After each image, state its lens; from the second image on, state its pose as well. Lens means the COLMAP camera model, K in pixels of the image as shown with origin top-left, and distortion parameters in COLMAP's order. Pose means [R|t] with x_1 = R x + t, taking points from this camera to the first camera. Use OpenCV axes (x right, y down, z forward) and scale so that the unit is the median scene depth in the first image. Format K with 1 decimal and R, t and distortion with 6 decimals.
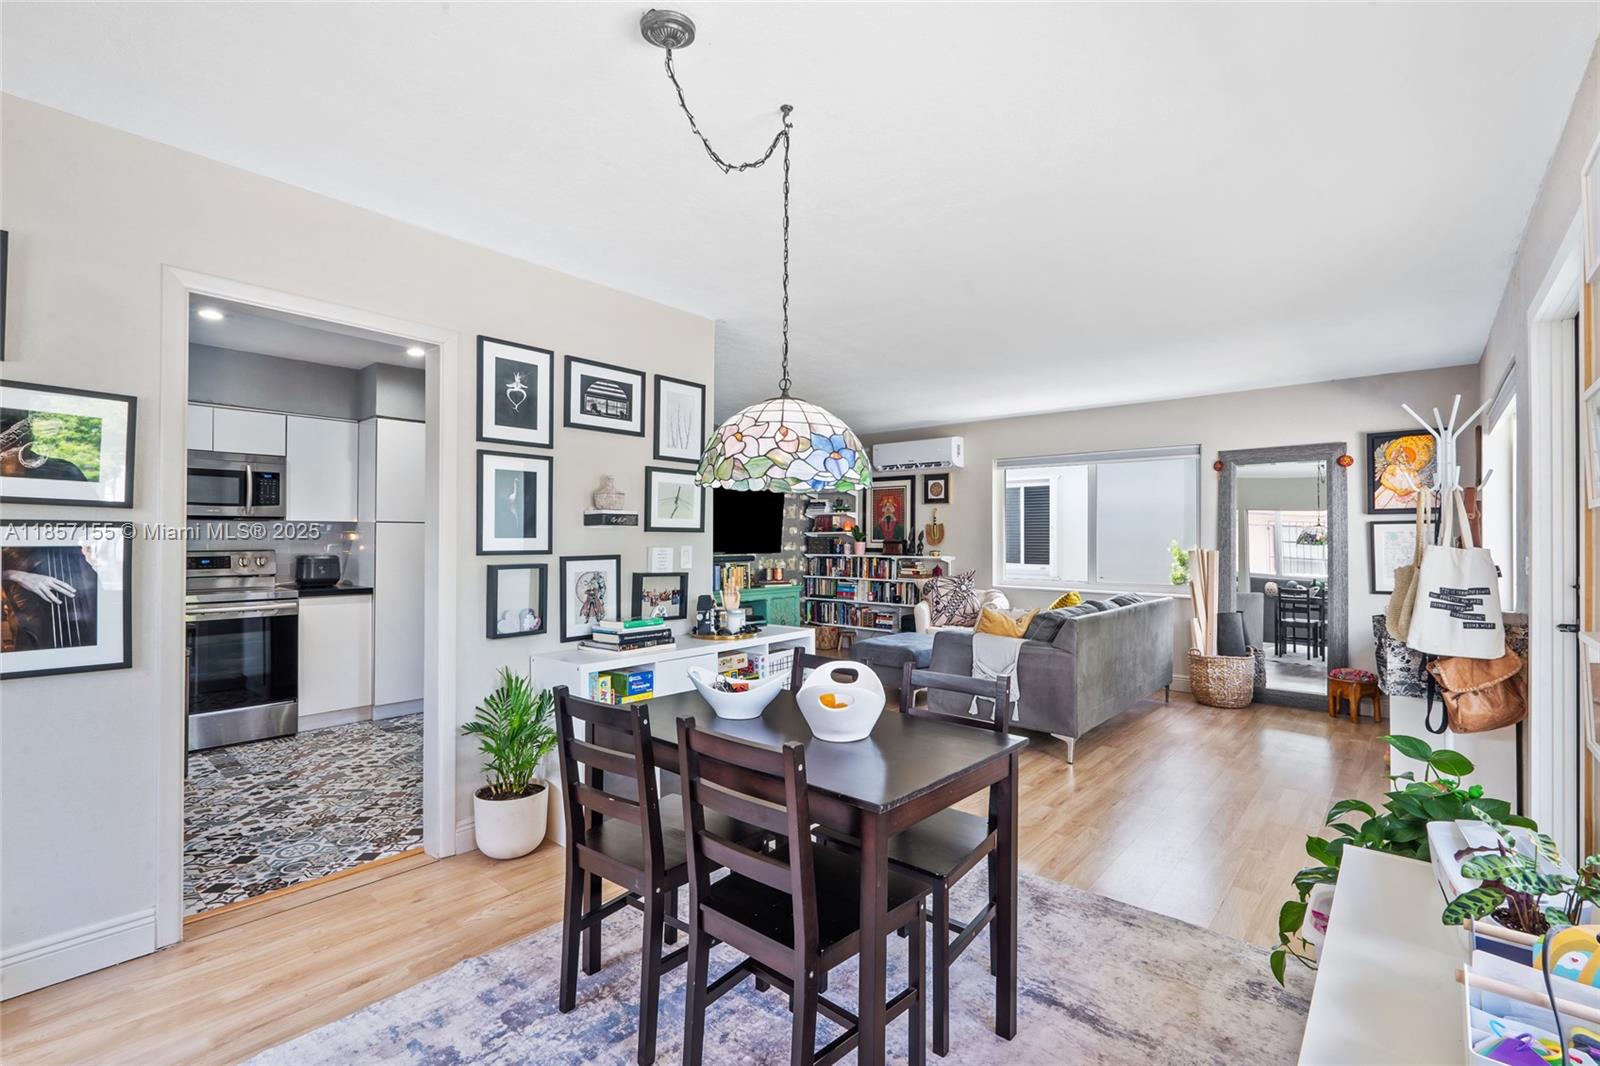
lens RADIAL K [[715.7, 0, 803.1], [0, 715.7, 536.1], [0, 0, 1]] dist [-0.001312, -0.000298]
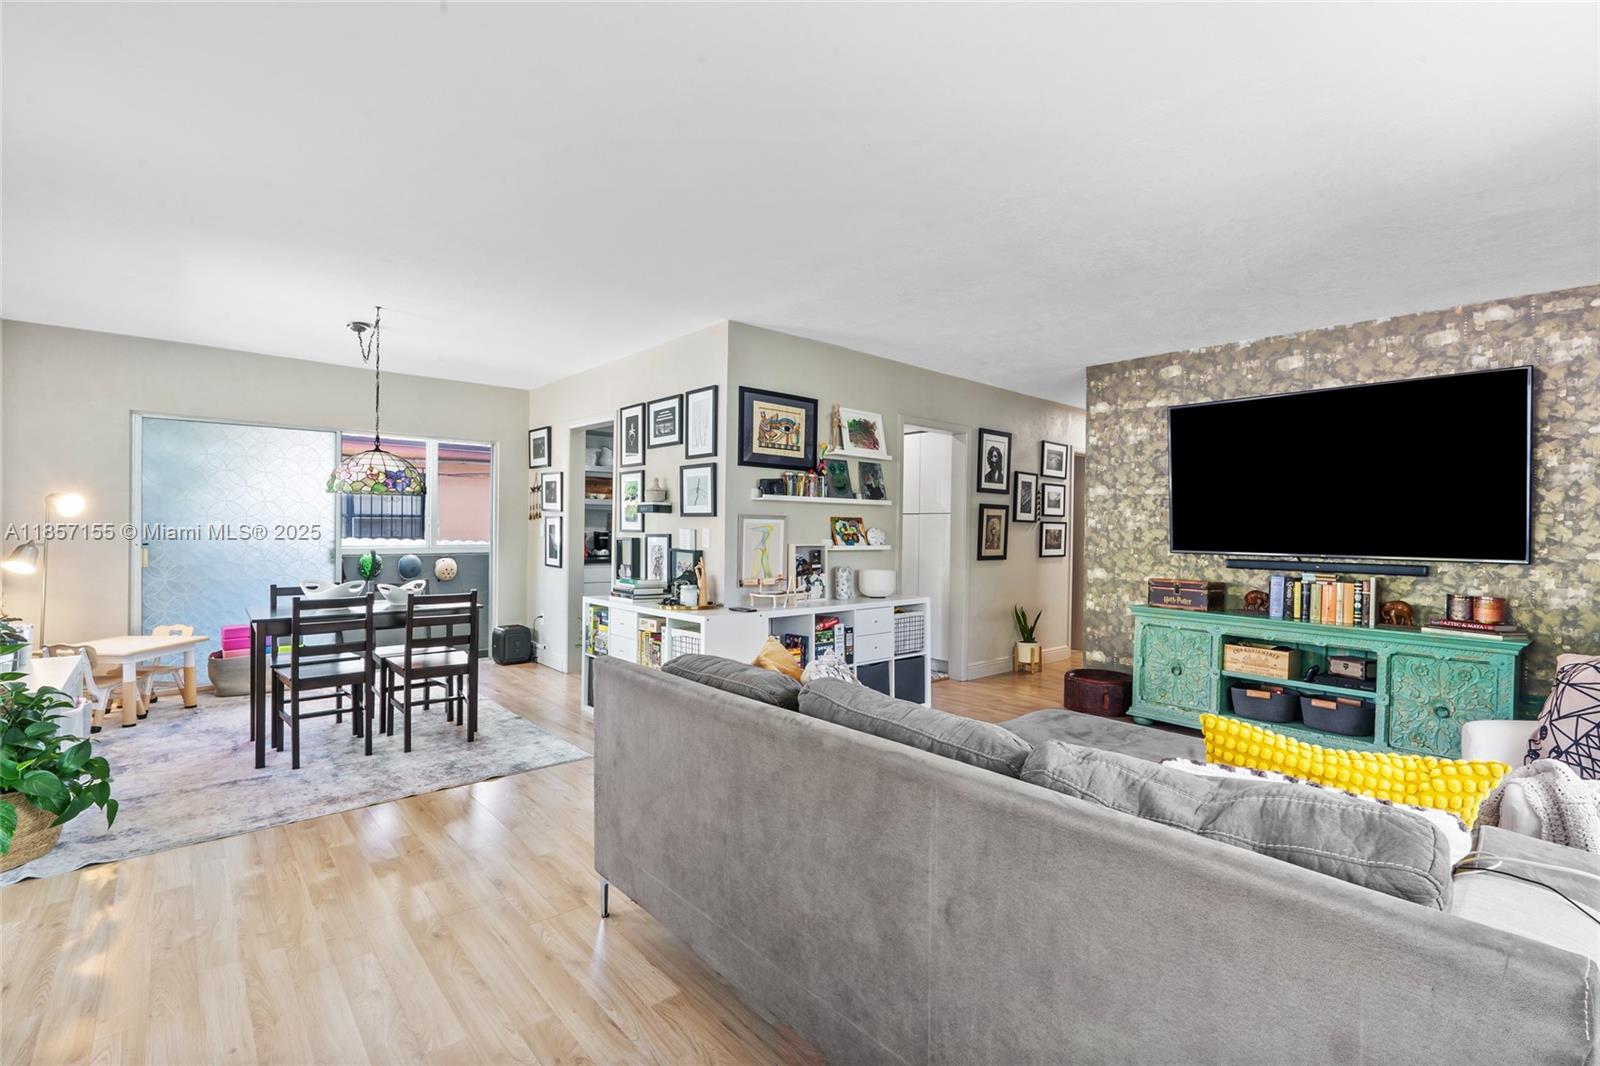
lens RADIAL K [[715.7, 0, 804.9], [0, 715.7, 533.1], [0, 0, 1]] dist [-0.001312, -0.000298]
pose [[-0.130088, 0.001555, -0.991501, 0.631928], [-0.010289, 0.999943, 0.002919, 0.010314], [0.991449, 0.010581, -0.130064, 0.851046]]
